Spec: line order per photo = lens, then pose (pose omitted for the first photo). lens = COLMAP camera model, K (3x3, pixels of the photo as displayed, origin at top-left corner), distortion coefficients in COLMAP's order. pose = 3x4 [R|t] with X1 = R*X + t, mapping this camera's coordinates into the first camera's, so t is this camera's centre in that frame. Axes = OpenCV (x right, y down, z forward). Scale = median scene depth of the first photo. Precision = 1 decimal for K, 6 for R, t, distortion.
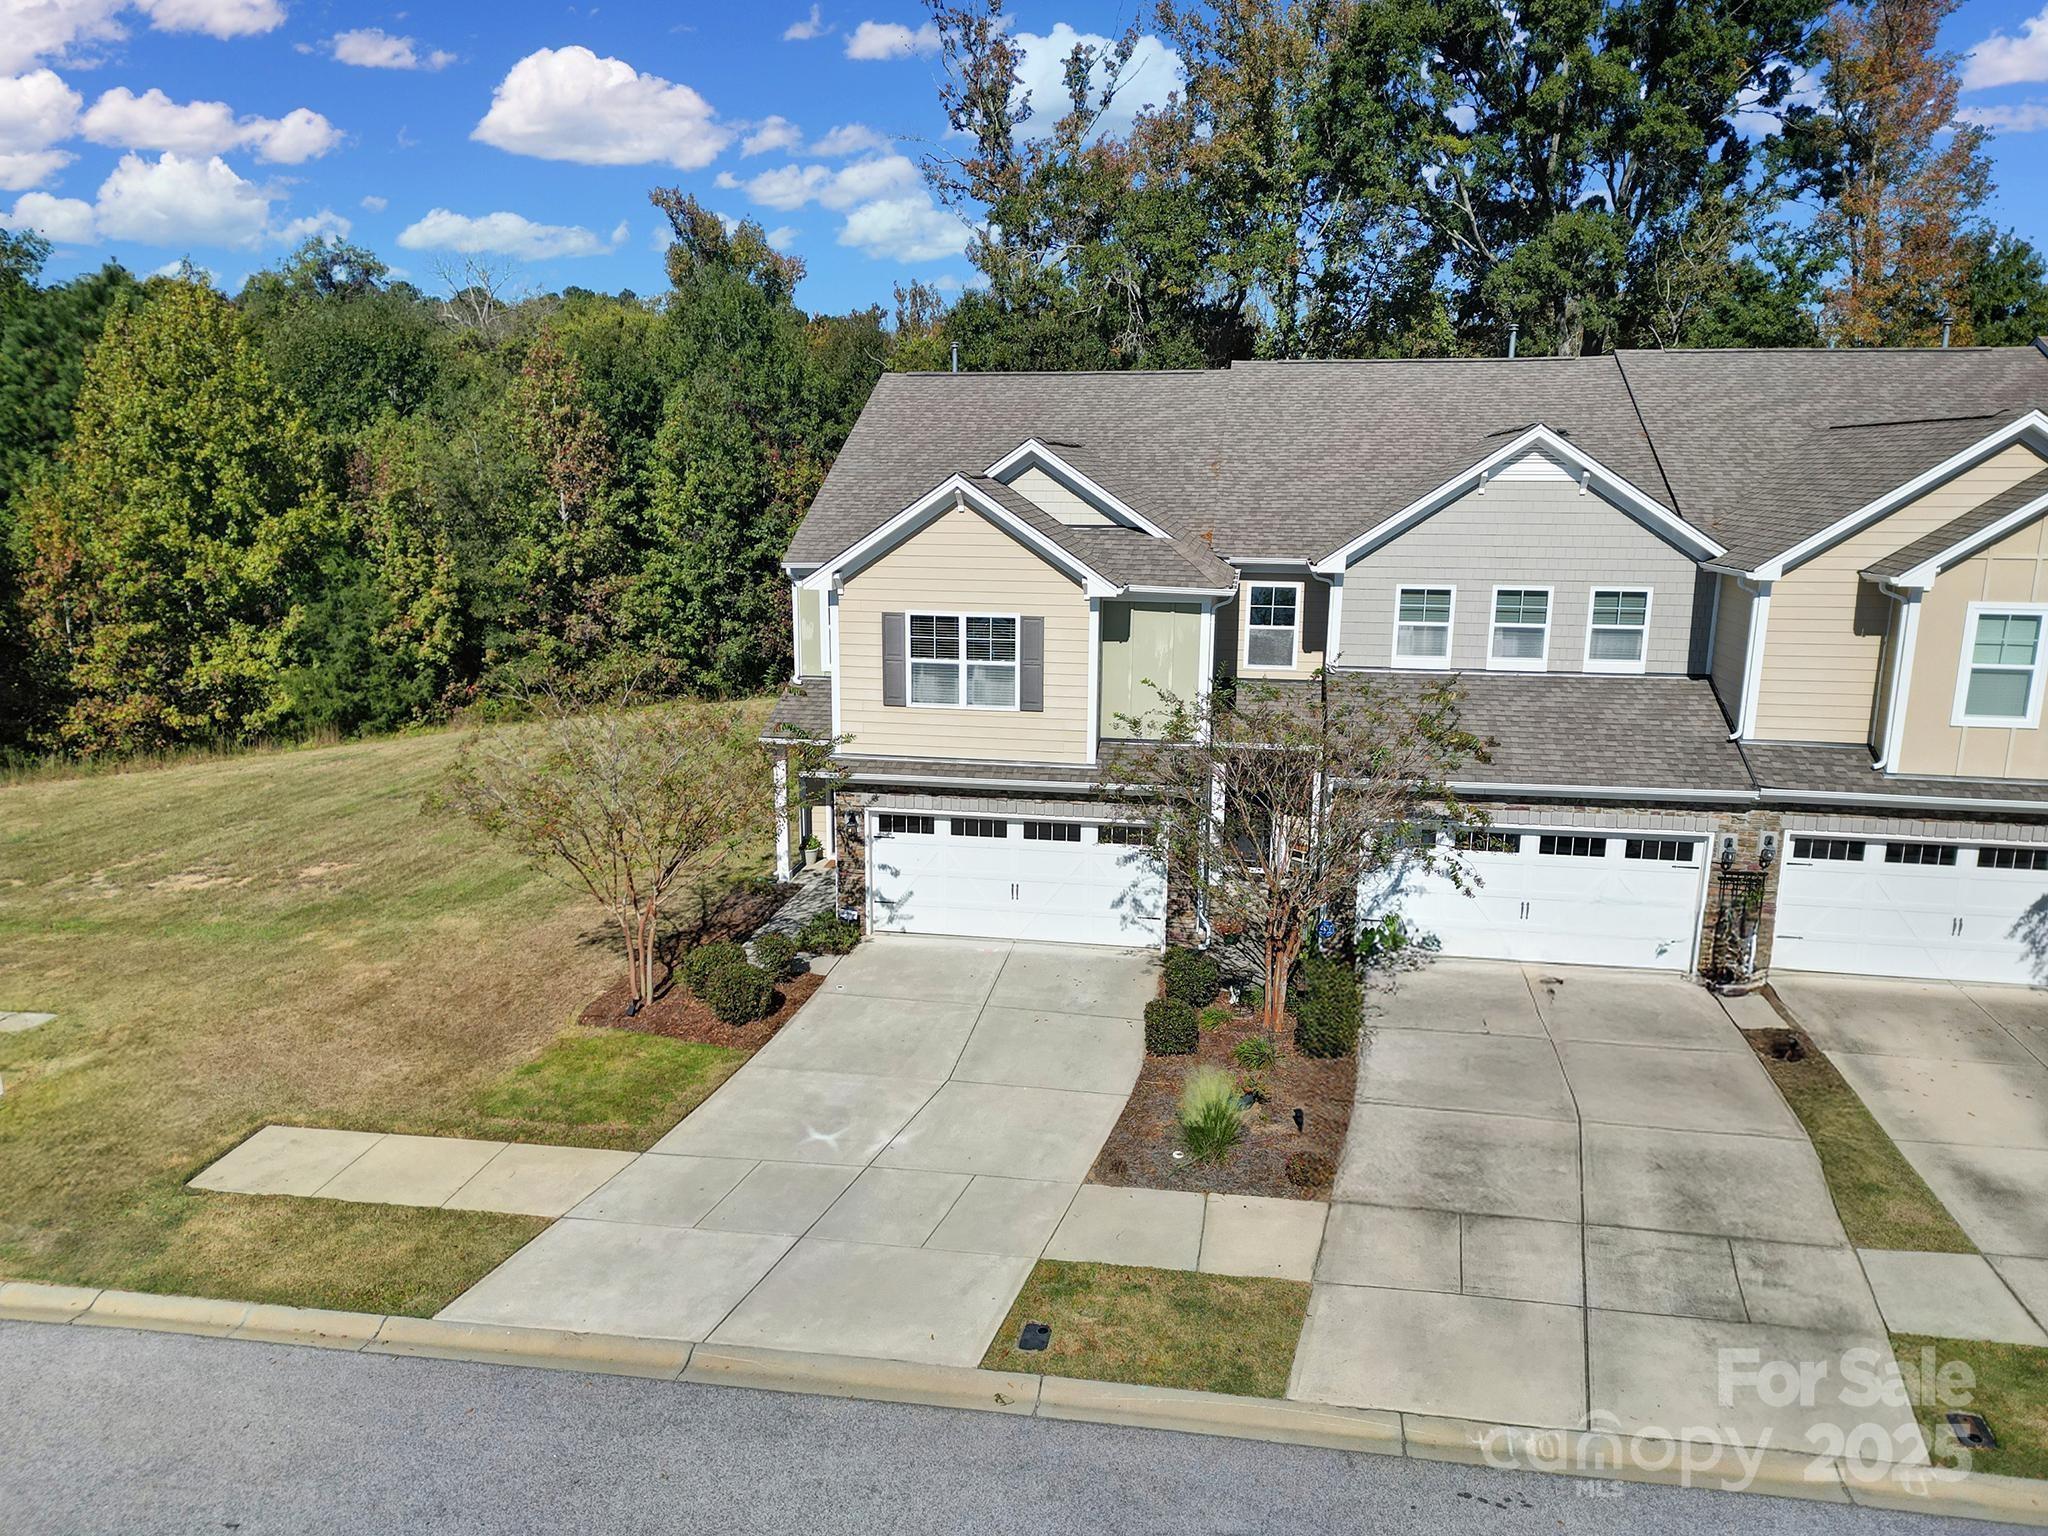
lens RADIAL K [[1425.5, 0, 1024.0], [0, 1425.5, 768.0], [0, 0, 1]] dist [0.079262, -0.084959]
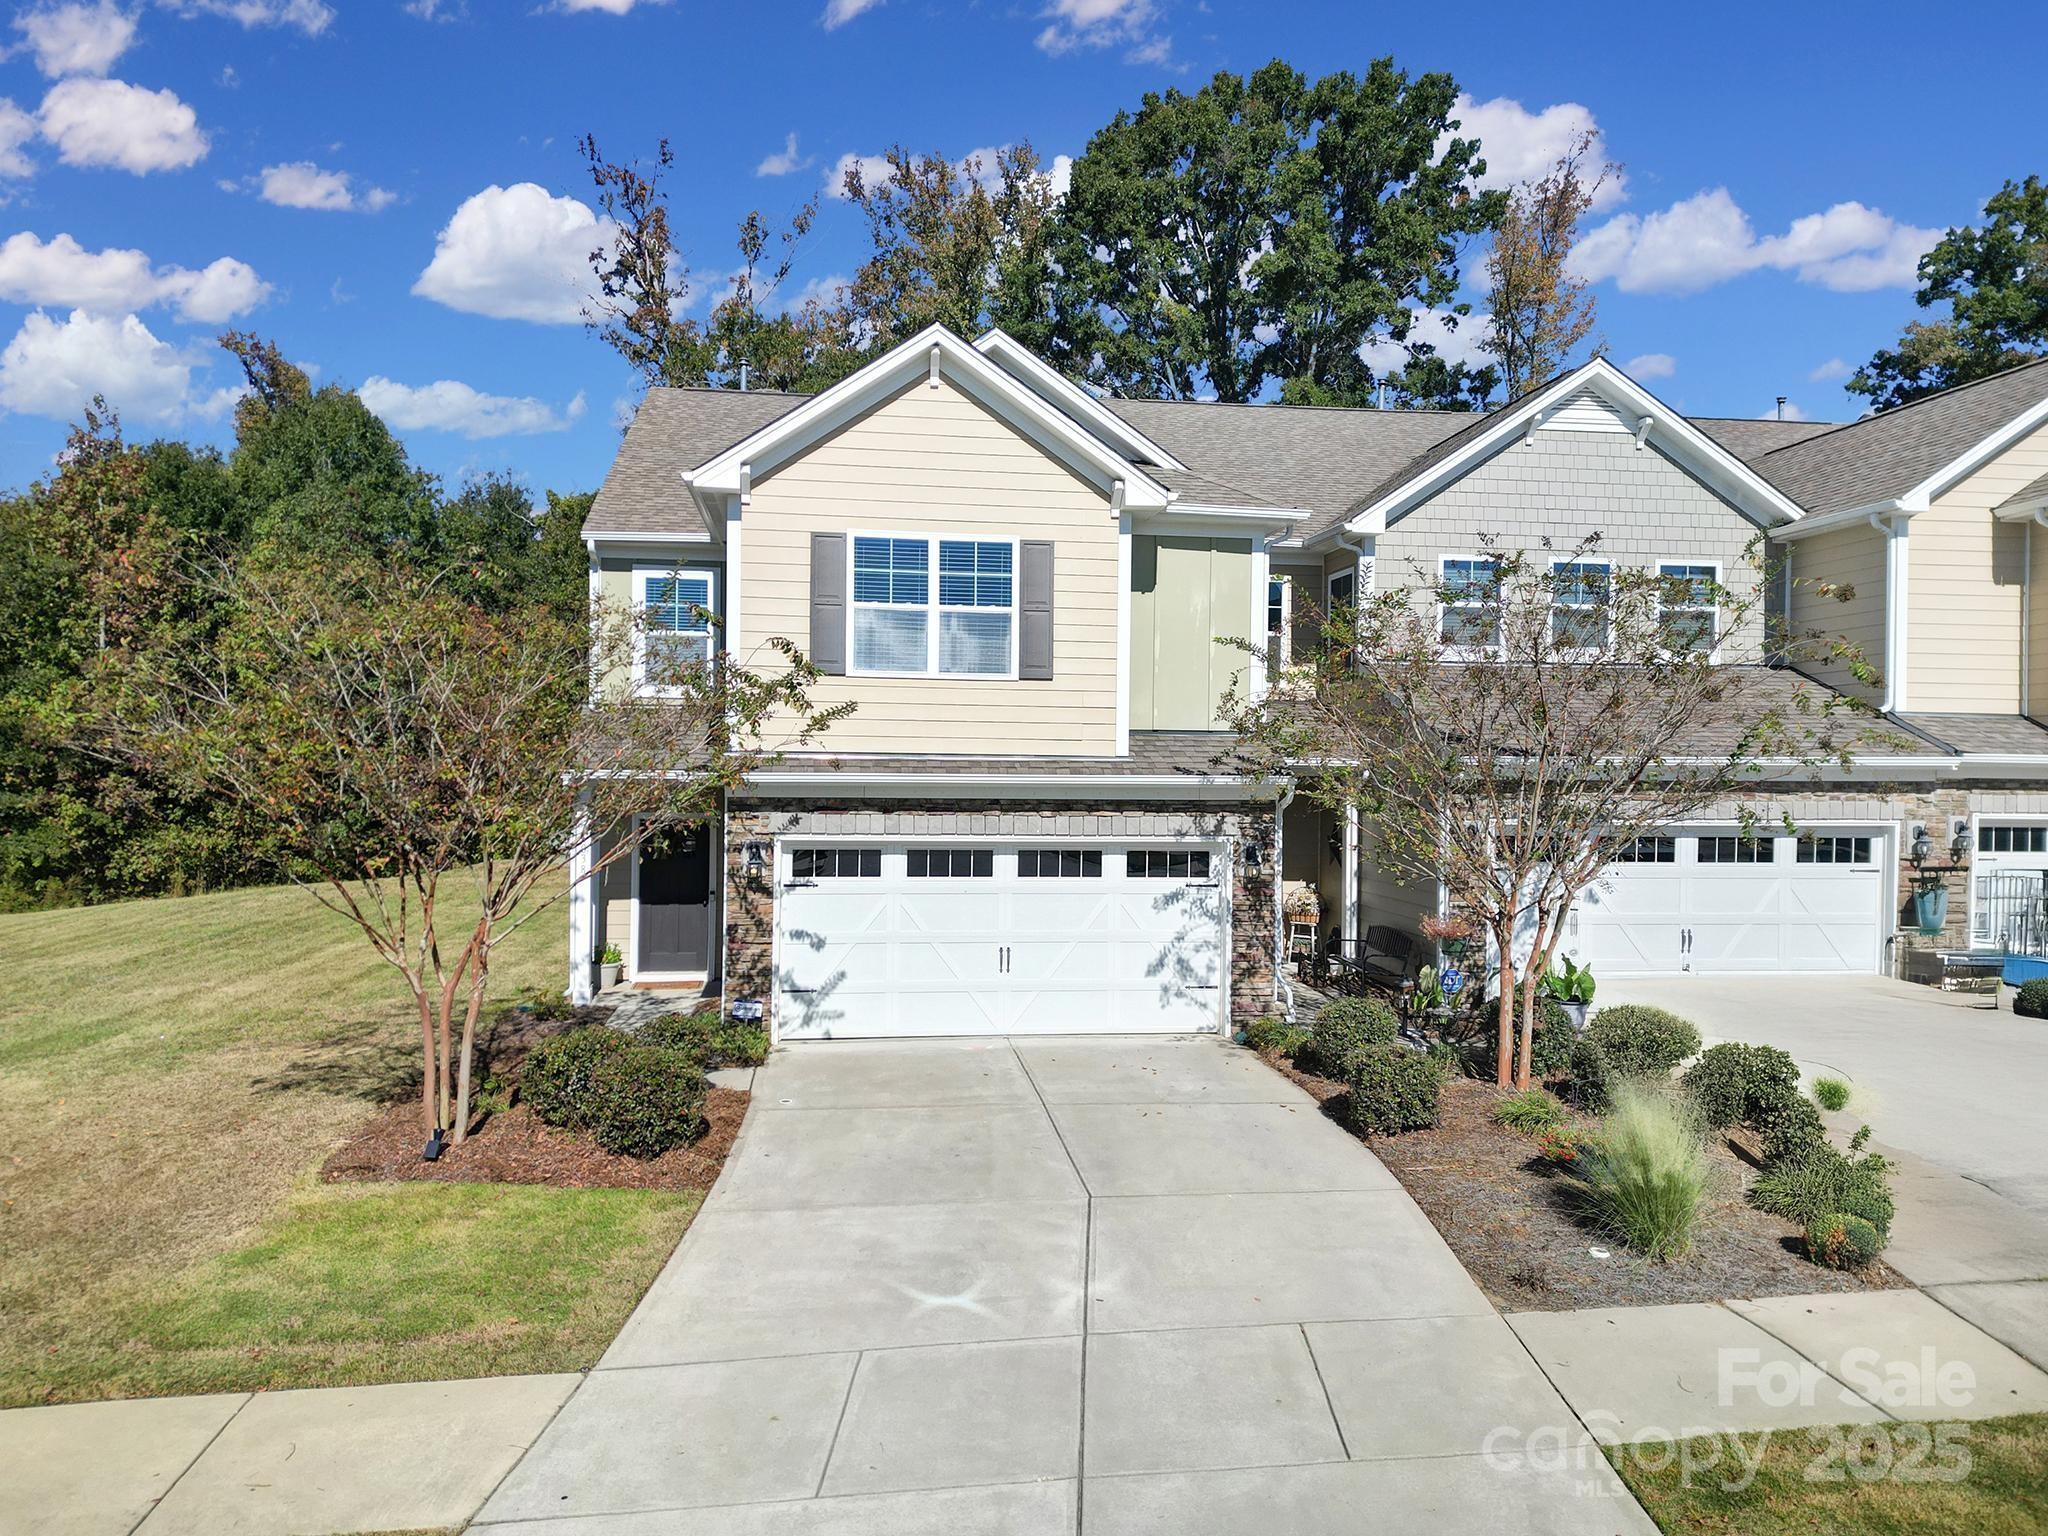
lens RADIAL K [[1425.5, 0, 1024.0], [0, 1425.5, 768.0], [0, 0, 1]] dist [0.079262, -0.084959]
pose [[0.952660, 0.002903, 0.304024, -0.206703], [0.059584, 0.978782, -0.196052, 0.134592], [-0.298142, 0.204886, 0.932273, 0.371496]]
